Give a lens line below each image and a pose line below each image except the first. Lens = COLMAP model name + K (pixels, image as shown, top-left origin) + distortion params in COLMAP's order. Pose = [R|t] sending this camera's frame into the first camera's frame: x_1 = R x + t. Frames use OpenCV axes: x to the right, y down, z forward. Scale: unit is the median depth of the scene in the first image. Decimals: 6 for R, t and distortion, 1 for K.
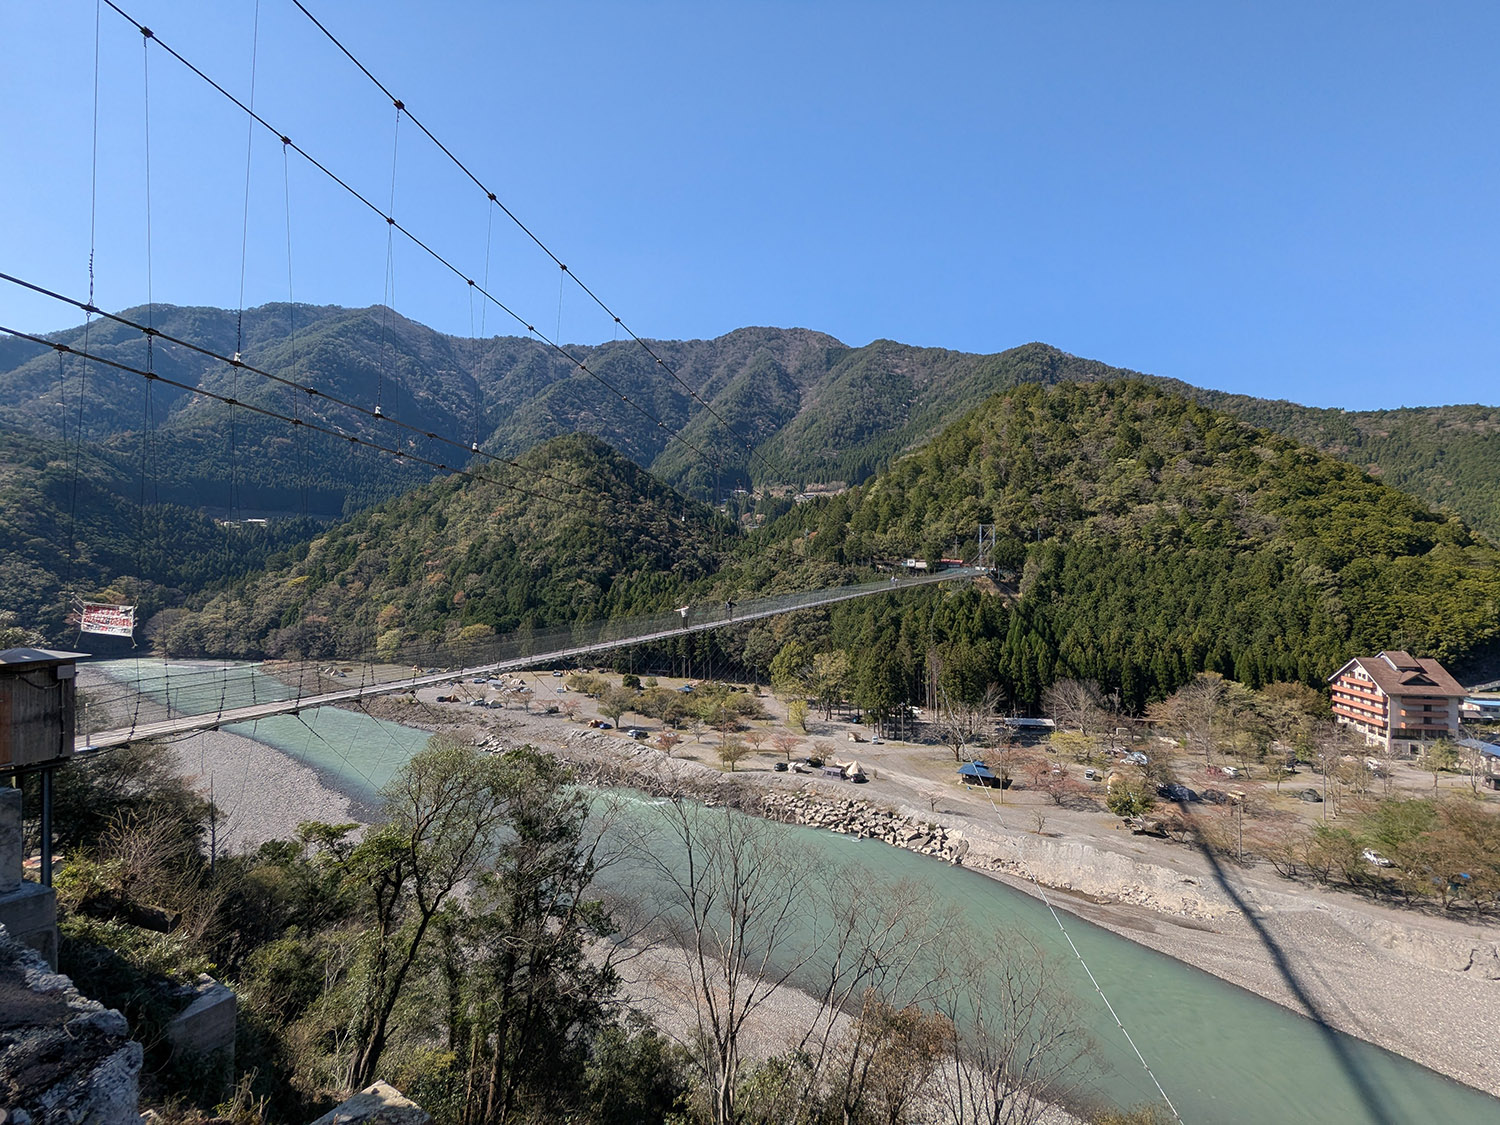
lens RADIAL K [[710.2, 0, 750.0], [0, 710.2, 562.5], [0, 0, 1]] dist [-0.000768, 0.000821]
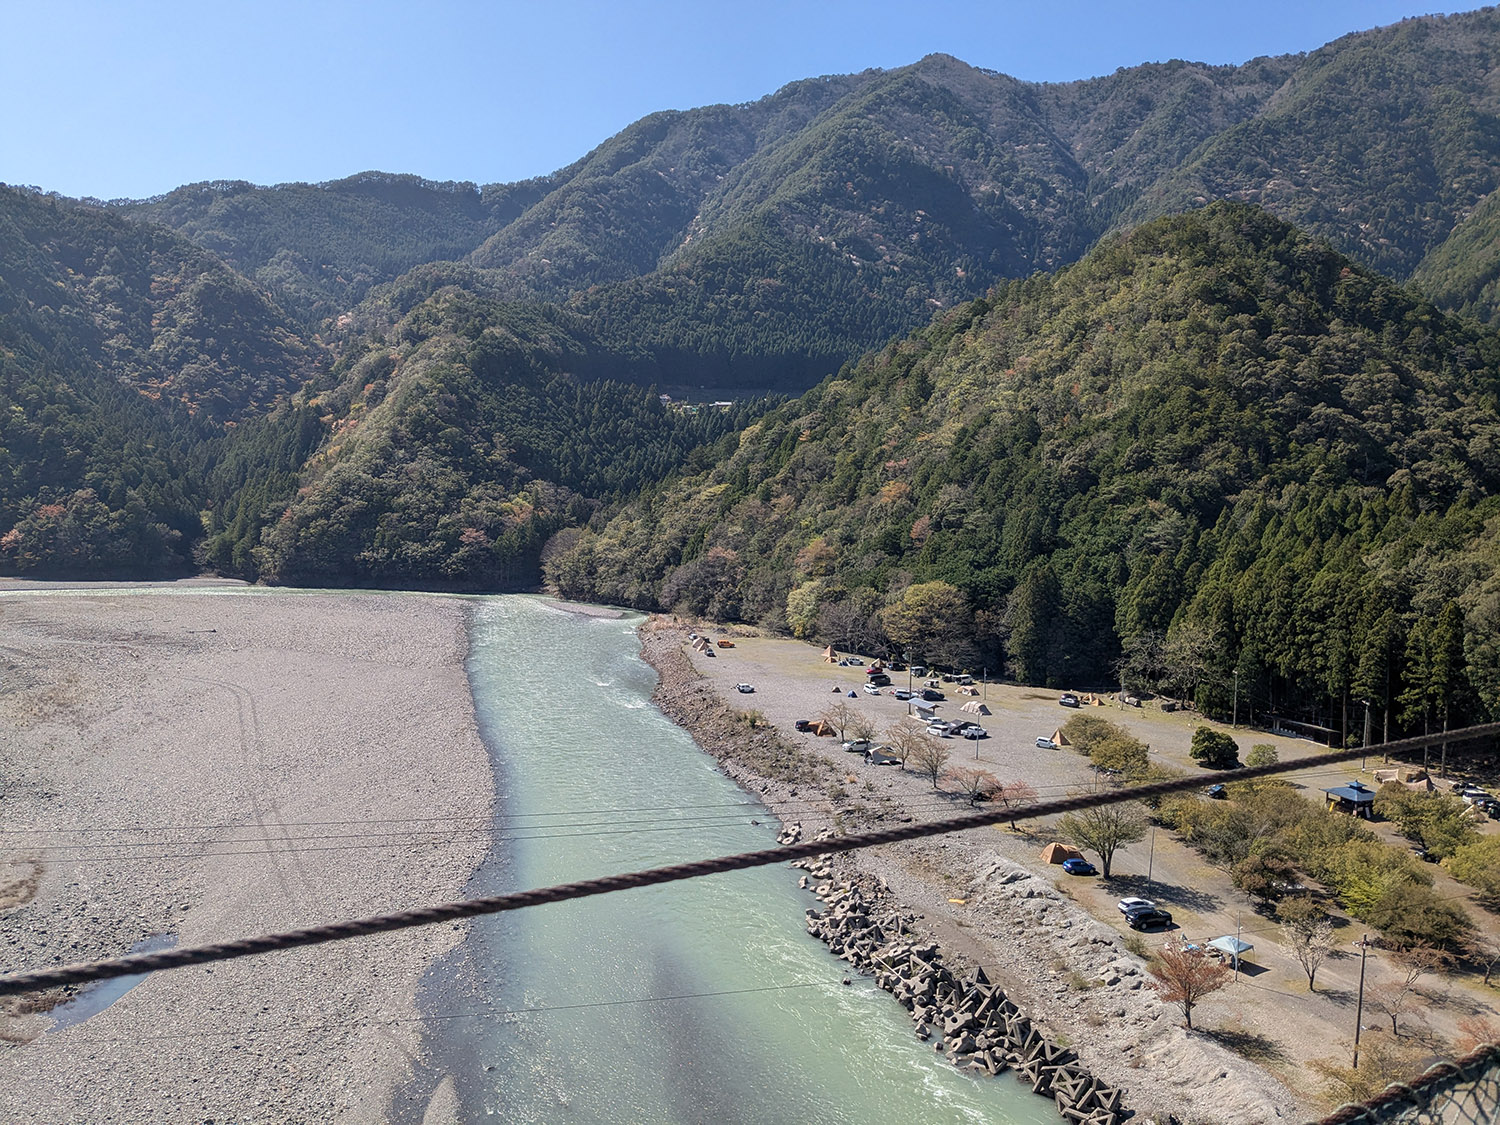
lens RADIAL K [[1186.5, 0, 717.5], [0, 1186.5, 563.2], [0, 0, 1]] dist [0.060753, -0.094506]
pose [[0.783045, 0.059890, -0.619075, 0.027444], [-0.013368, 0.996744, 0.079518, 0.007557], [0.621822, -0.053990, 0.781295, 0.238061]]
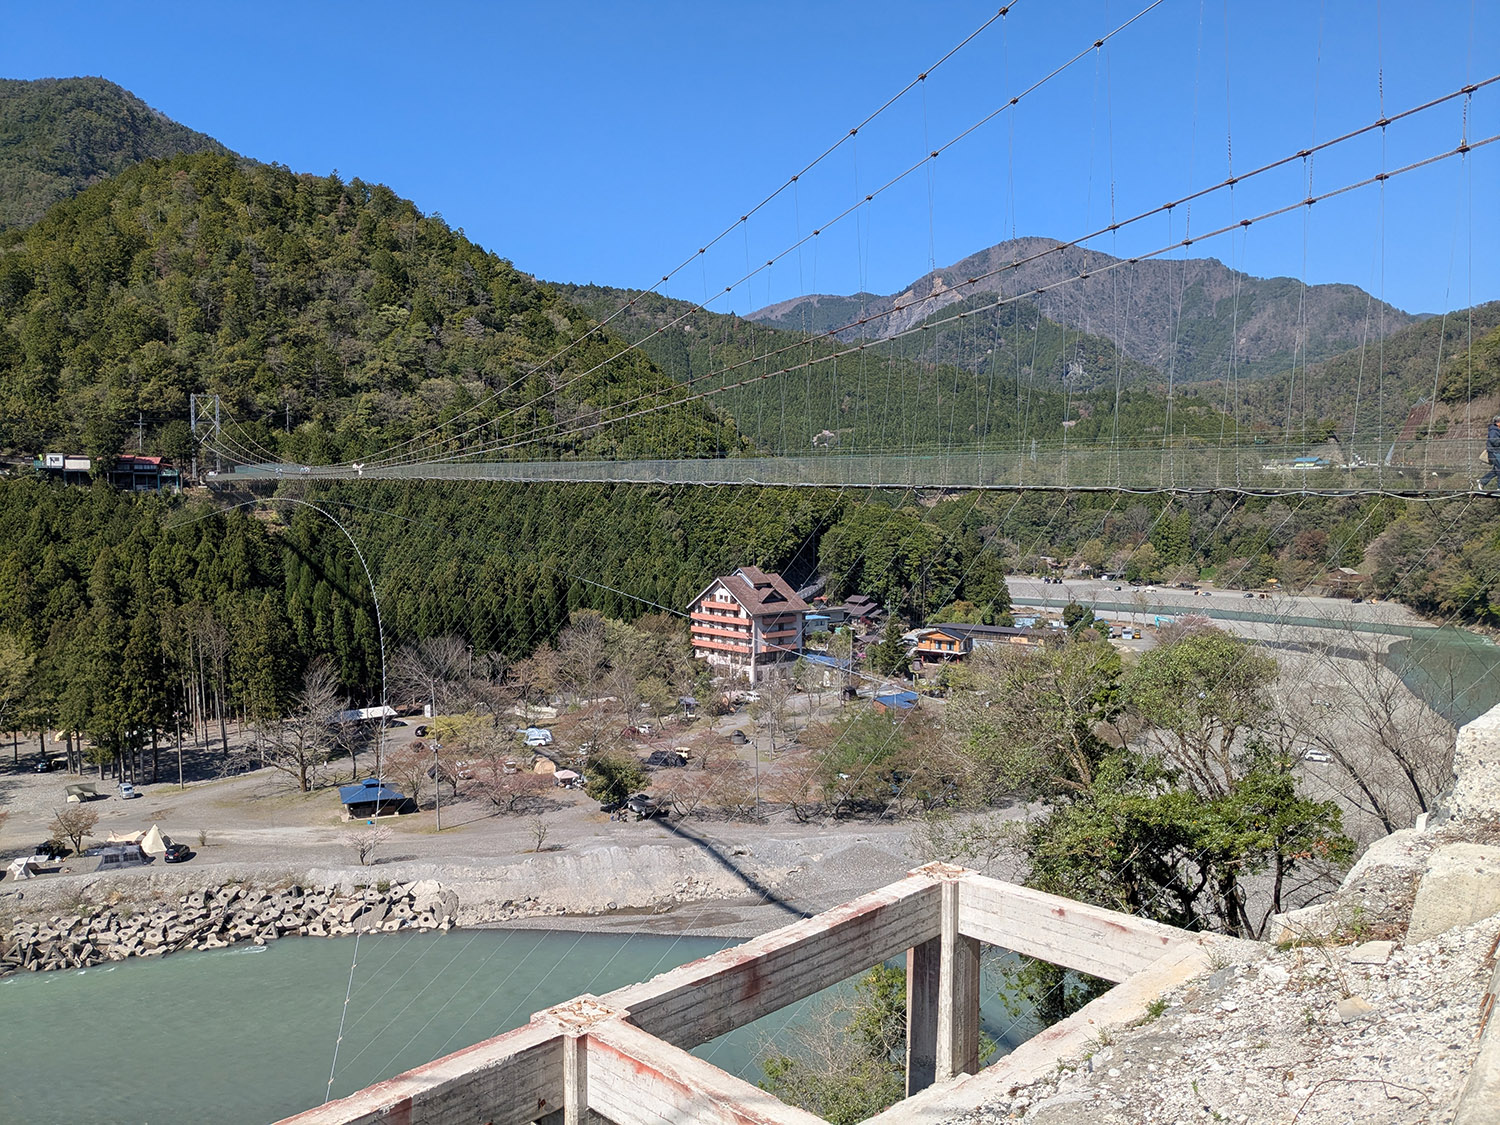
lens RADIAL K [[1186.5, 0, 717.5], [0, 1186.5, 563.2], [0, 0, 1]] dist [0.060753, -0.094506]
pose [[0.630795, -0.049350, 0.774379, -0.135935], [-0.004794, 0.997709, 0.067487, 0.012783], [-0.775935, -0.046283, 0.629113, 0.066892]]
